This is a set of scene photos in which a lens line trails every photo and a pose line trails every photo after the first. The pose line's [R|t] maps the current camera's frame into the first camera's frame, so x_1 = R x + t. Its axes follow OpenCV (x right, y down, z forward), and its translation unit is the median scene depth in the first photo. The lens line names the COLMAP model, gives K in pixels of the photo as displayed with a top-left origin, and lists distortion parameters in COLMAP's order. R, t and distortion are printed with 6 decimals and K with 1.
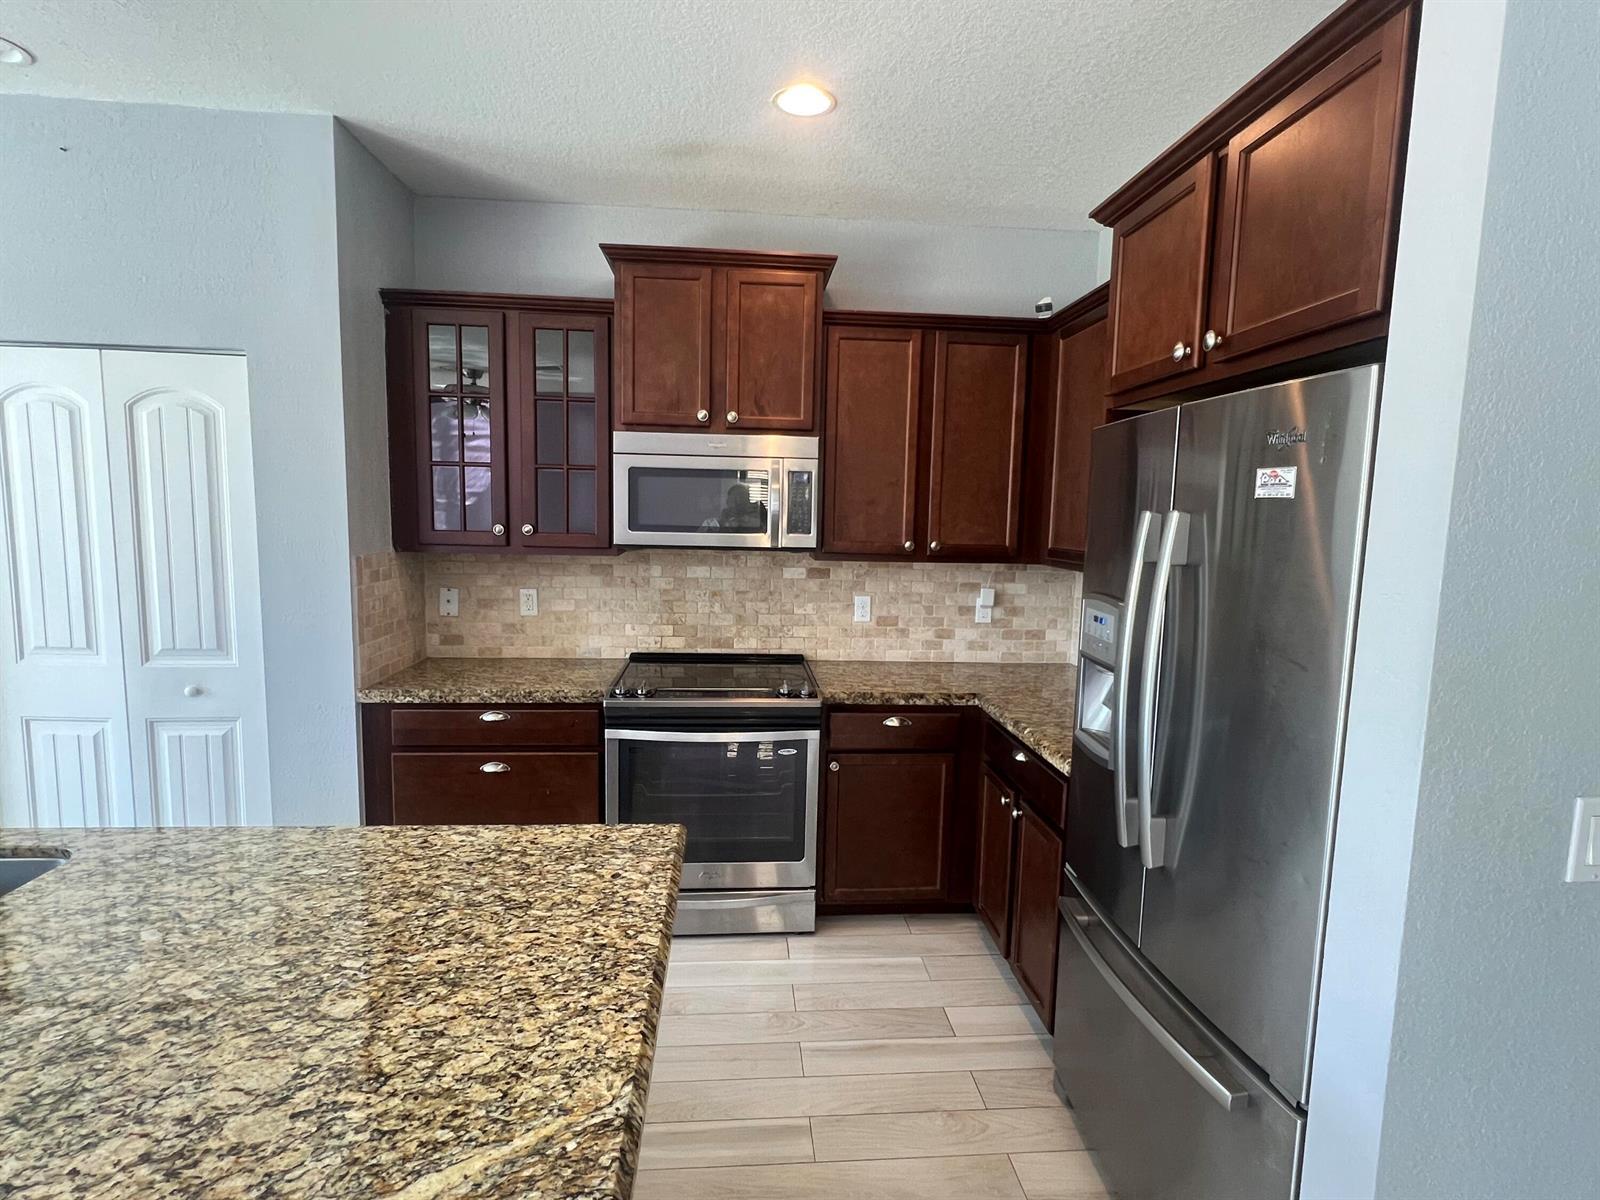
lens RADIAL K [[805.4, 0, 799.4], [0, 805.4, 601.2], [0, 0, 1]] dist [0.005064, 0.000309]
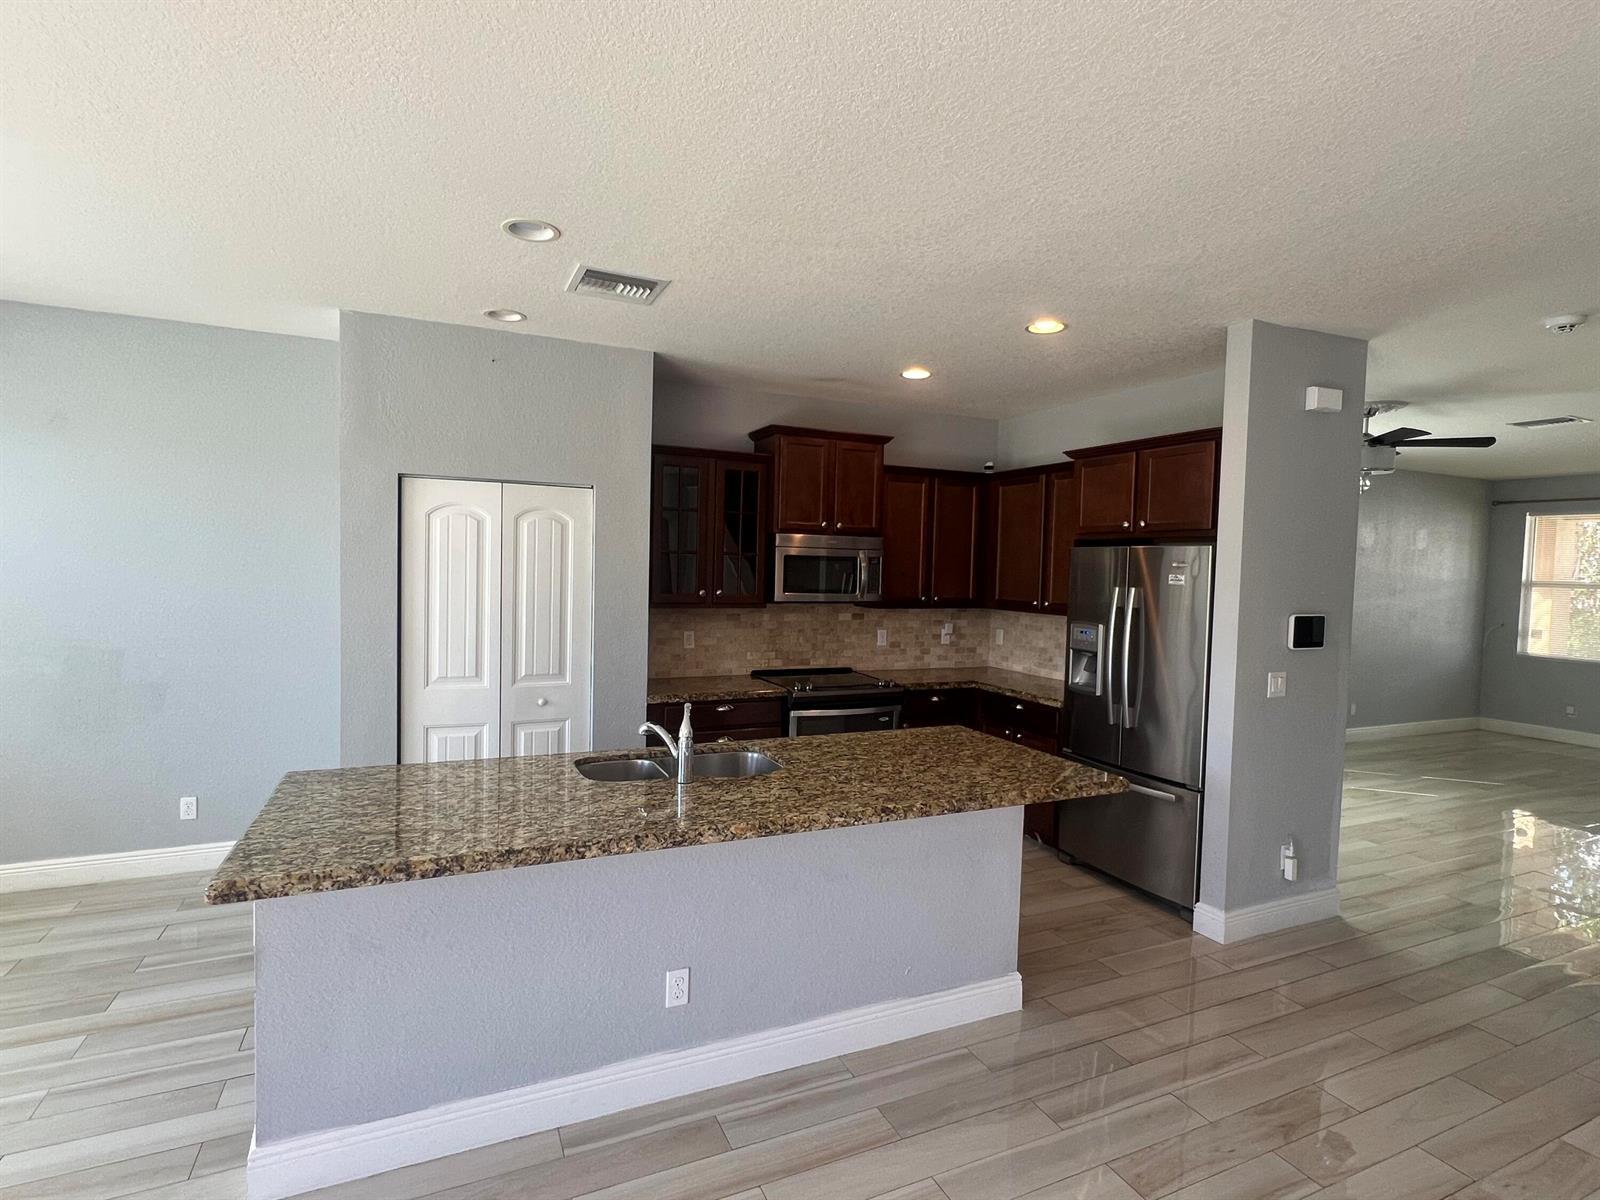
lens RADIAL K [[805.4, 0, 798.3], [0, 805.4, 599.5], [0, 0, 1]] dist [0.005064, 0.000309]
pose [[0.939539, -0.015408, 0.342094, -0.658720], [0.035044, 0.998069, -0.051291, 0.010390], [-0.340643, 0.060178, 0.938265, -0.491410]]
